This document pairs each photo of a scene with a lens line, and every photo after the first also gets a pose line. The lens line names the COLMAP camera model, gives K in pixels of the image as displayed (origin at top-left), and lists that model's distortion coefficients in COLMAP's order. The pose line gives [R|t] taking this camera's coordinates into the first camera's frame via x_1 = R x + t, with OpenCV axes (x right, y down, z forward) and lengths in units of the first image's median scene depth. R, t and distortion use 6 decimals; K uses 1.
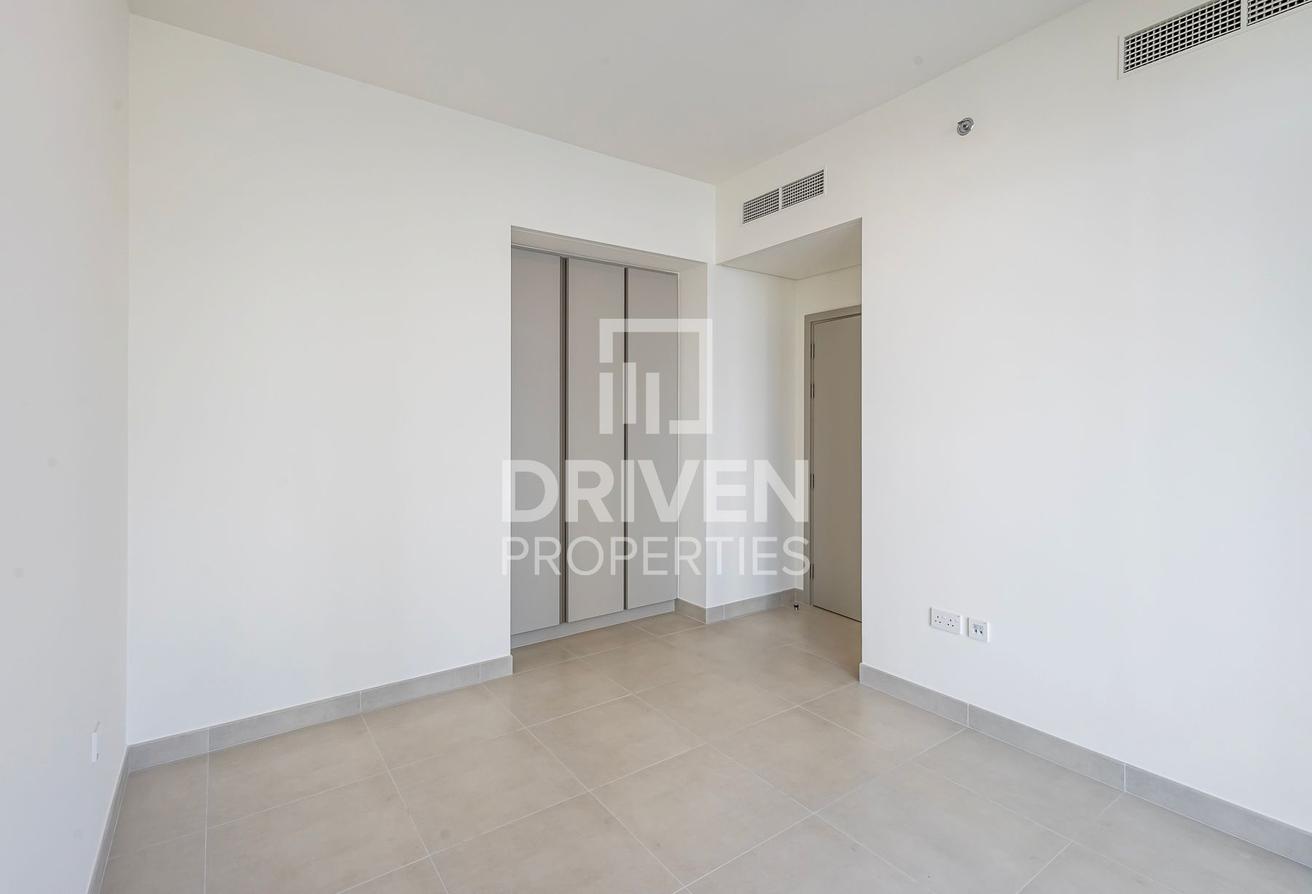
lens RADIAL K [[601.0, 0, 654.2], [0, 601.0, 438.8], [0, 0, 1]] dist [0.010671, 0.000272]
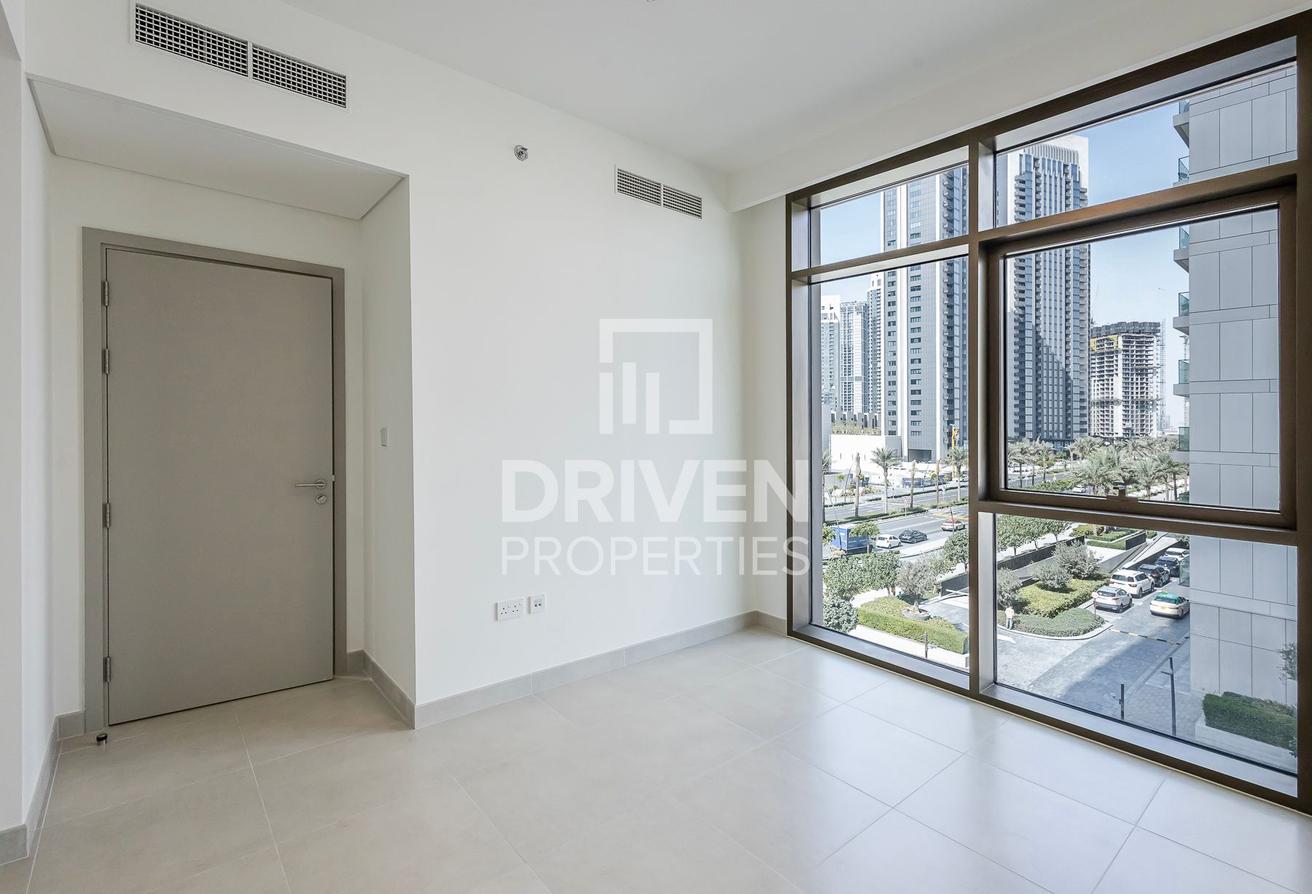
lens RADIAL K [[601.0, 0, 667.8], [0, 601.0, 436.8], [0, 0, 1]] dist [0.010671, 0.000272]
pose [[-0.064024, -0.005505, 0.997933, -0.604477], [0.011763, 0.999911, 0.006270, -0.003595], [-0.997879, 0.012140, -0.063953, 0.812114]]
